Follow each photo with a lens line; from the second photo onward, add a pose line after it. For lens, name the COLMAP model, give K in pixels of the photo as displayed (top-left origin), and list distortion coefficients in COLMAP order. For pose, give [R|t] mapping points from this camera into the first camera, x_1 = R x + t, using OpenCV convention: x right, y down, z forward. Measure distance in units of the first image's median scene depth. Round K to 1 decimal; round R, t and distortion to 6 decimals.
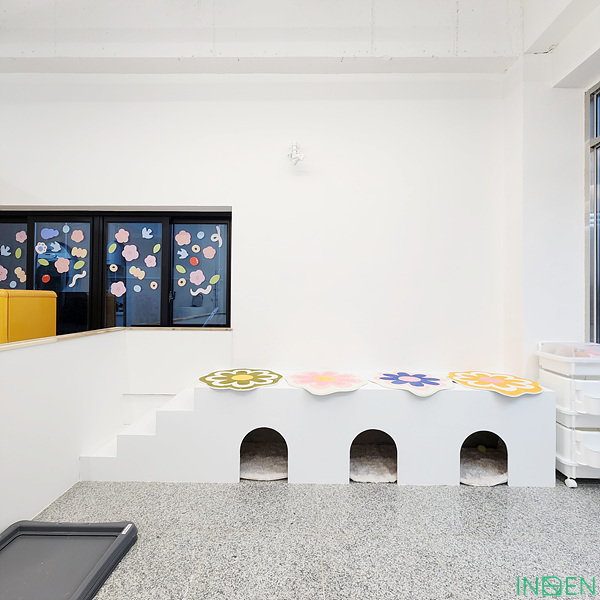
lens RADIAL K [[332.0, 0, 299.0], [0, 332.0, 297.4], [0, 0, 1]] dist [0.000875, -0.002032]
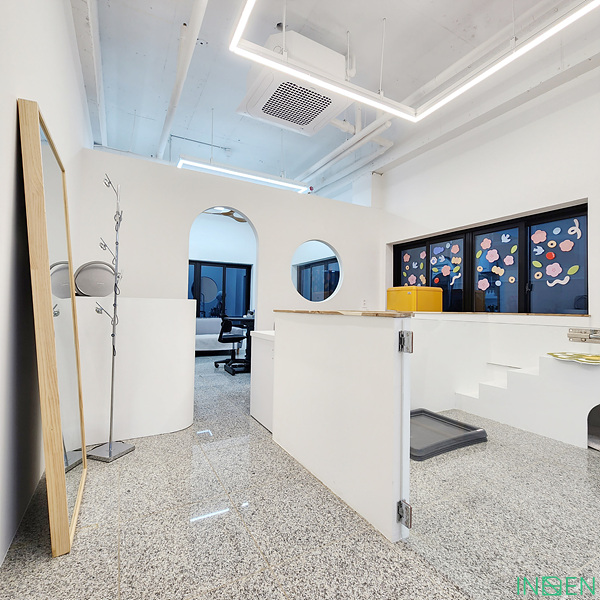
lens RADIAL K [[332.0, 0, 299.3], [0, 332.0, 301.2], [0, 0, 1]] dist [0.000875, -0.002032]
pose [[0.494740, -0.018782, -0.868838, 0.237727], [-0.003114, 0.999722, -0.023384, 0.074485], [0.869035, 0.014275, 0.494544, -0.286600]]
